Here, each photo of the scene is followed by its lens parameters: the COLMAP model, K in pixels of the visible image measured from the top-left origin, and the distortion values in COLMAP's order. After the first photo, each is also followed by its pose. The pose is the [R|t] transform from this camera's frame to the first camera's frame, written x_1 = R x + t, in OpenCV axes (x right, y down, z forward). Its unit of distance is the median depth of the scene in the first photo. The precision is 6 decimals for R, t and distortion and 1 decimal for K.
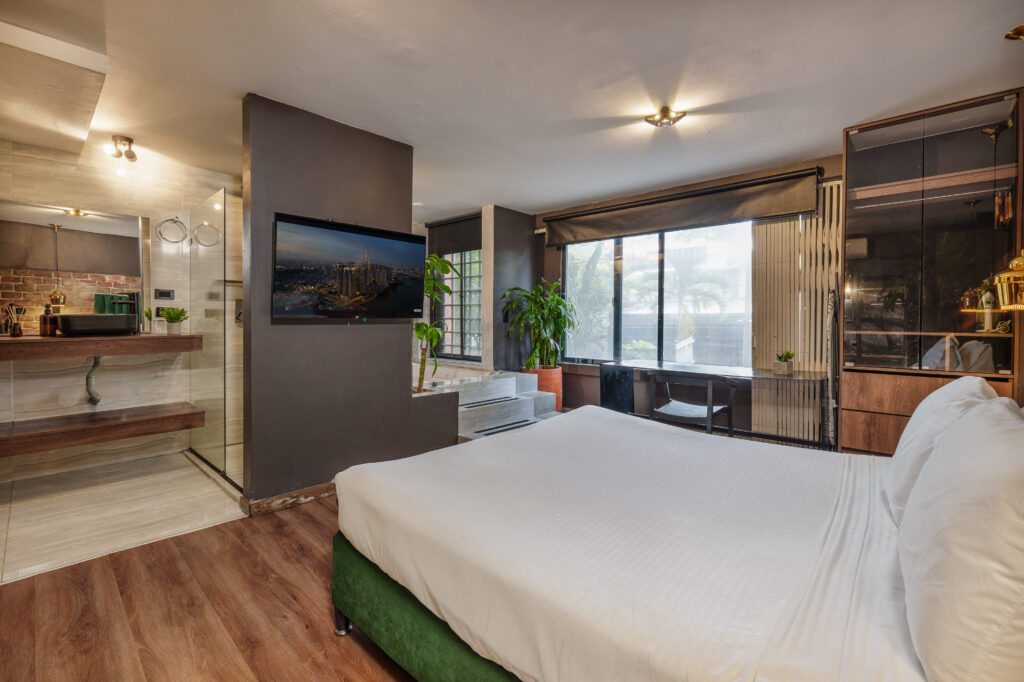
lens RADIAL K [[451.6, 0, 500.3], [0, 451.6, 324.4], [0, 0, 1]] dist [-0.001821, -0.000571]
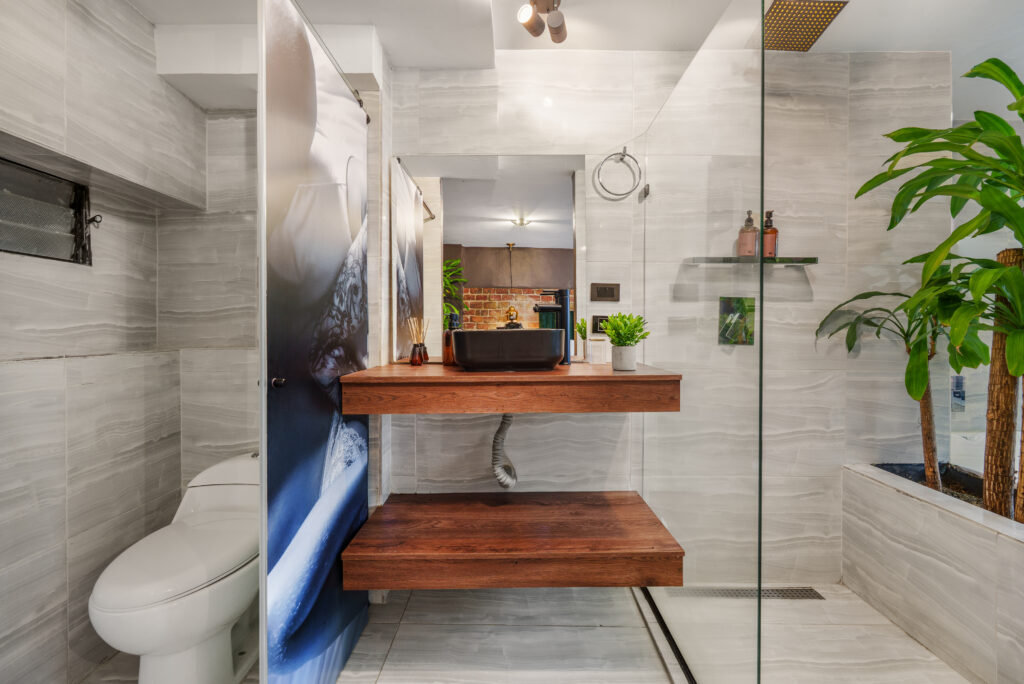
lens RADIAL K [[451.6, 0, 516.3], [0, 451.6, 338.4], [0, 0, 1]] dist [-0.001821, -0.000571]
pose [[0.692575, 0.008675, -0.721294, -0.368697], [-0.007670, 0.999960, 0.004661, -0.010579], [0.721305, 0.002304, 0.692614, 0.471364]]
